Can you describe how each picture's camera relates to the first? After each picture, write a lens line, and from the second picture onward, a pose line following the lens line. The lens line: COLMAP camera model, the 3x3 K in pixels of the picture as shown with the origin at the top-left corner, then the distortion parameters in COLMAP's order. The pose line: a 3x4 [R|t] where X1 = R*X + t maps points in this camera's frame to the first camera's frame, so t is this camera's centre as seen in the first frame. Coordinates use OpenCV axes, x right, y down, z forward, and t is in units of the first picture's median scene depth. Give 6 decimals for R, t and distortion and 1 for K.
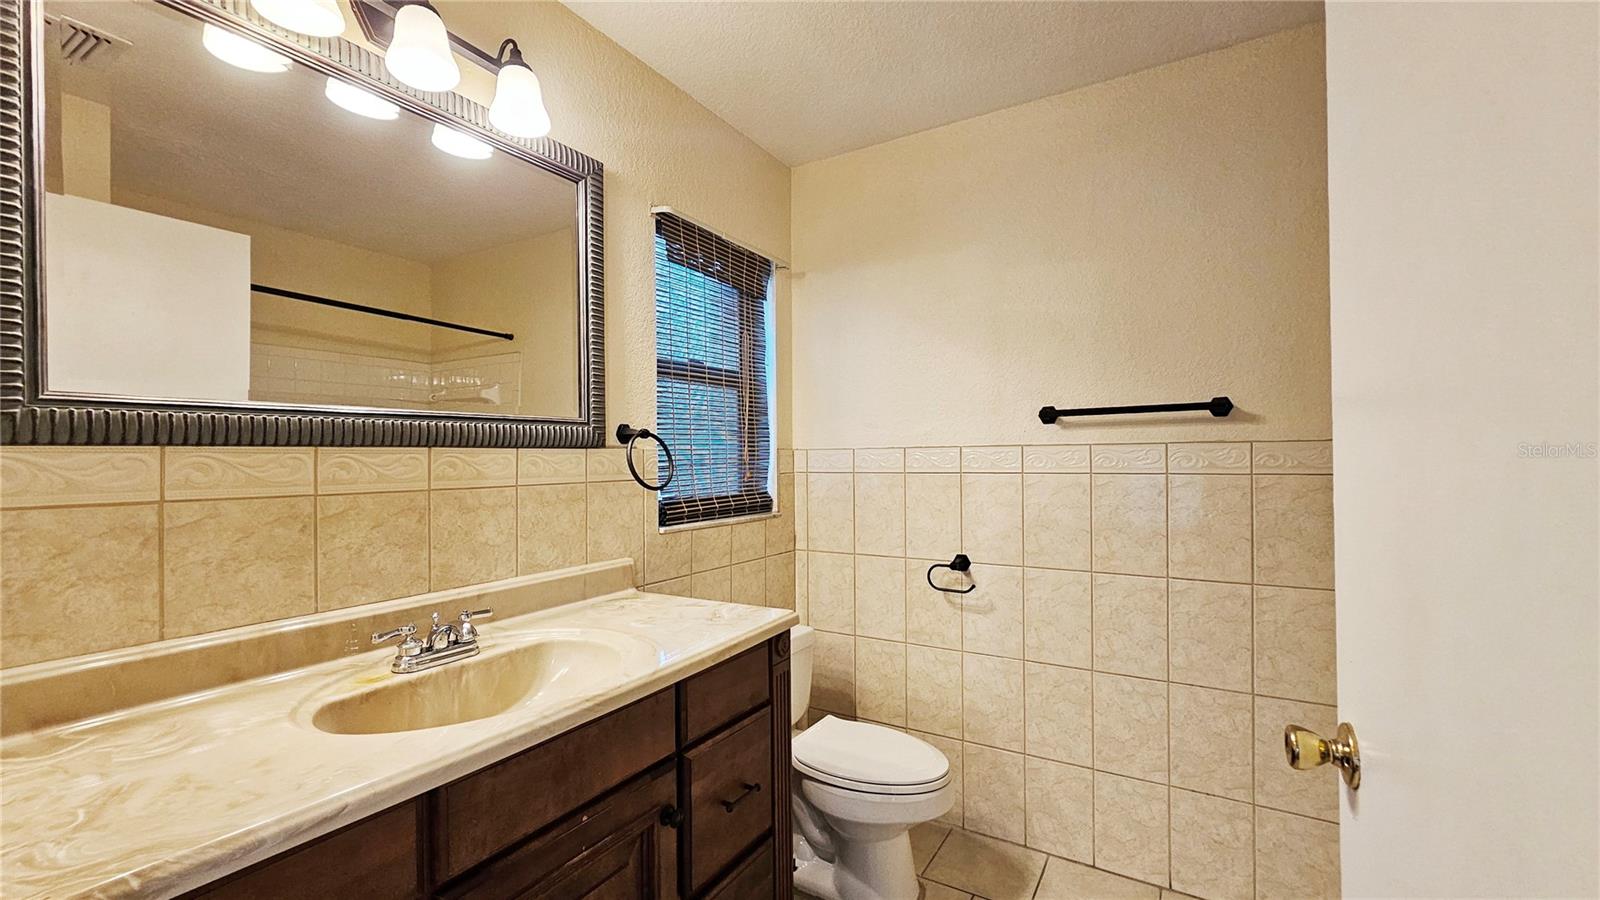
lens RADIAL K [[658.7, 0, 799.9], [0, 658.7, 454.2], [0, 0, 1]] dist [0.001586, 0.000073]
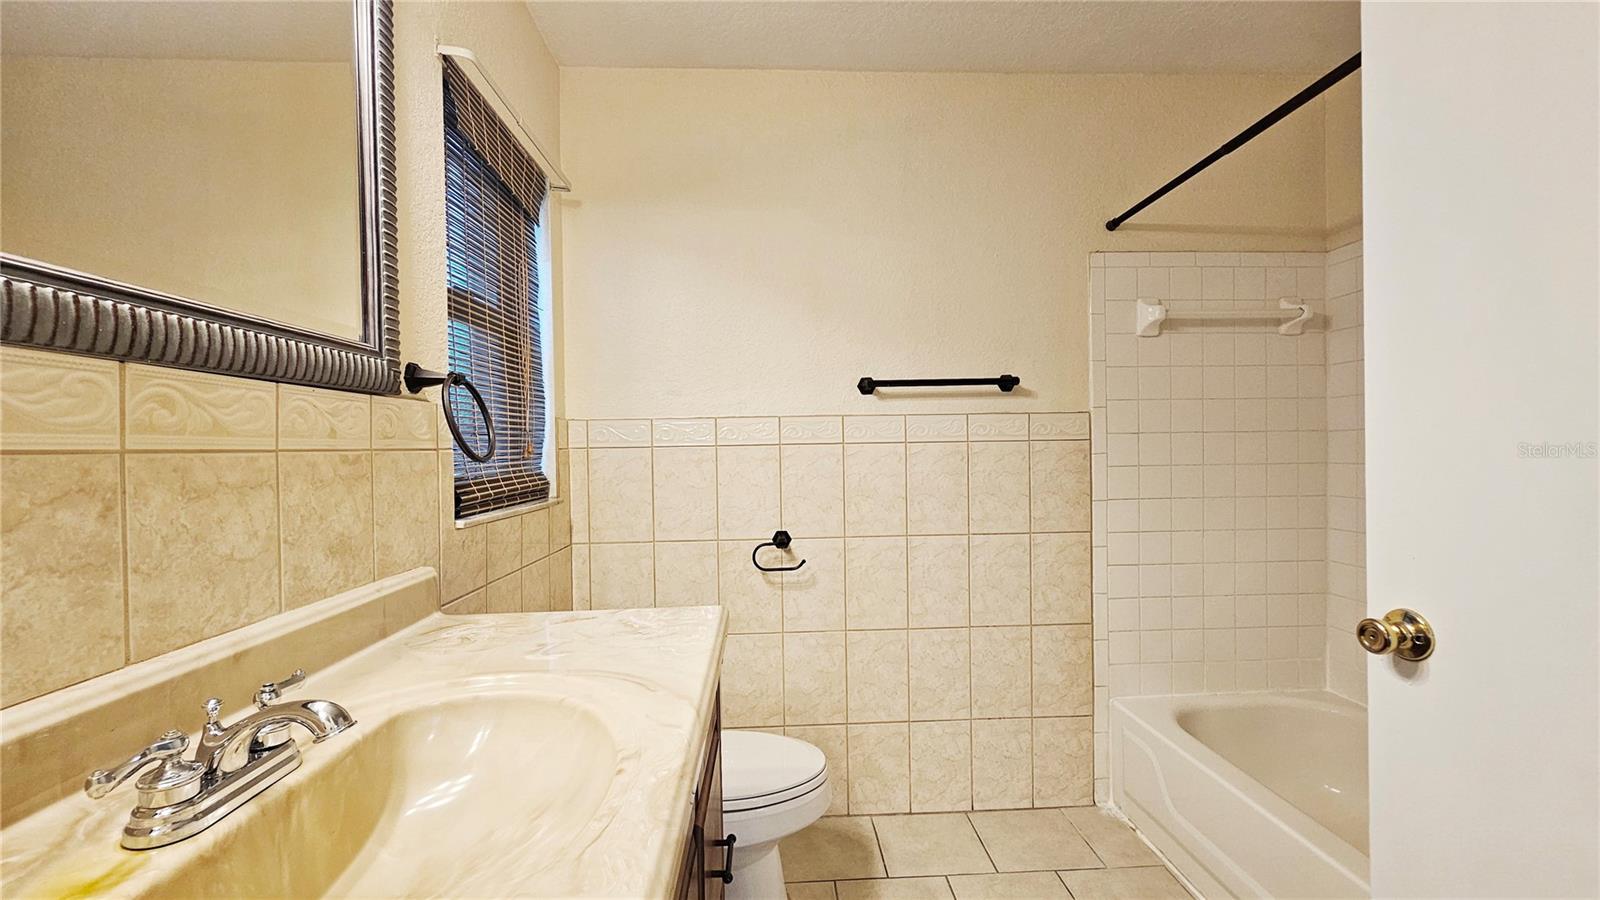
lens RADIAL K [[658.7, 0, 825.6], [0, 658.7, 451.8], [0, 0, 1]] dist [0.001586, 0.000073]
pose [[0.830036, -0.010986, 0.557602, -0.270162], [0.006600, 0.999929, 0.009877, 0.035556], [-0.557671, -0.004518, 0.830050, 0.213069]]
